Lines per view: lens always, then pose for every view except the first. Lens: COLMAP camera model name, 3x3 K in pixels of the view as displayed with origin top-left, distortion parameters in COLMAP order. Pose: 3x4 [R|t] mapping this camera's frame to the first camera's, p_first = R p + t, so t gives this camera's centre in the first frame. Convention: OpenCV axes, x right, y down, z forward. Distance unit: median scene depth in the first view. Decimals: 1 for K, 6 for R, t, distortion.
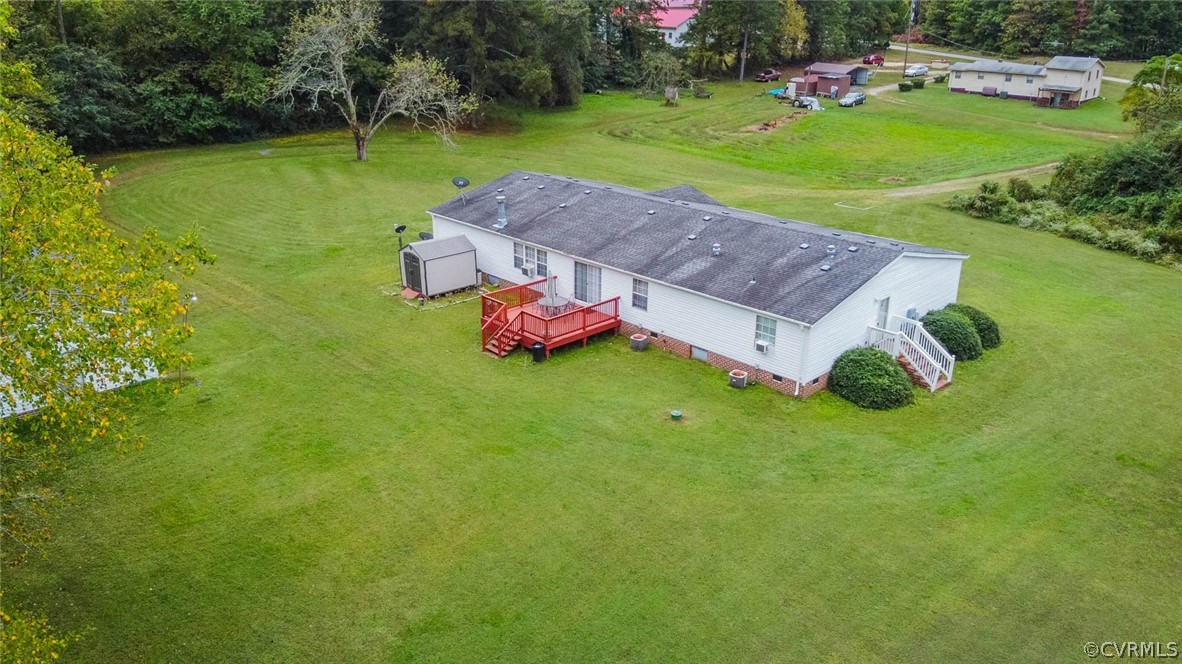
lens RADIAL K [[880.9, 0, 584.2], [0, 880.9, 330.6], [0, 0, 1]] dist [0.136902, -0.276644]
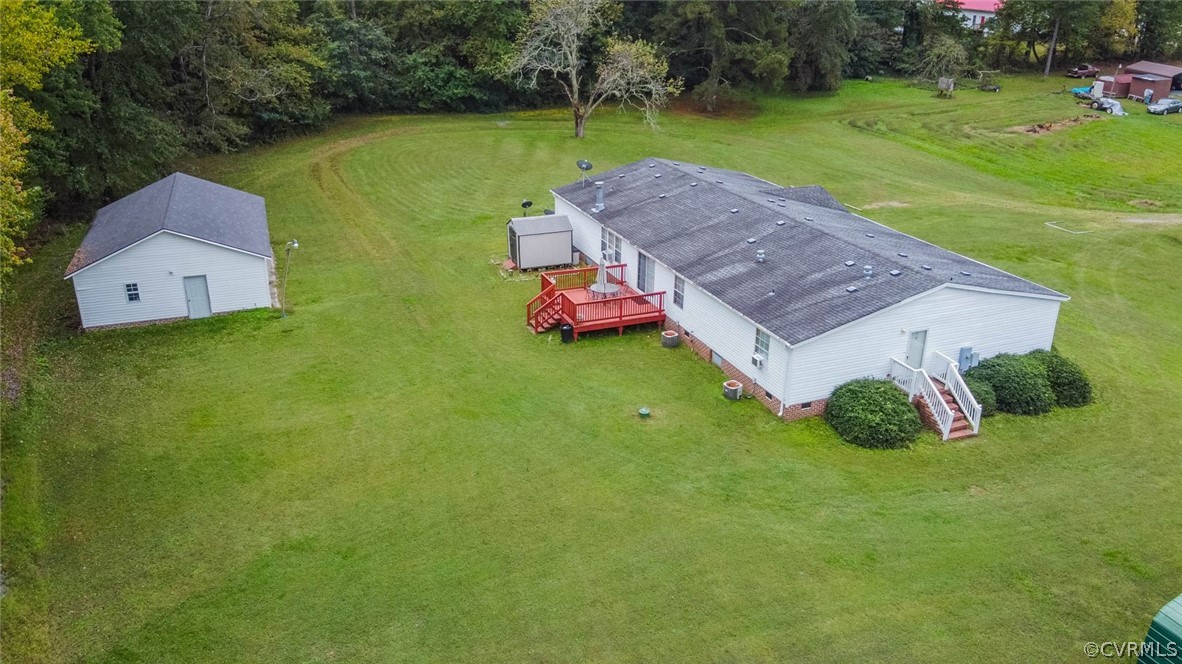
lens RADIAL K [[880.9, 0, 584.2], [0, 880.9, 330.6], [0, 0, 1]] dist [0.136902, -0.276644]
pose [[0.926494, 0.146790, -0.346499, 0.280237], [-0.137813, 0.989167, 0.050556, -0.029416], [0.350167, 0.000913, 0.936687, 0.021365]]
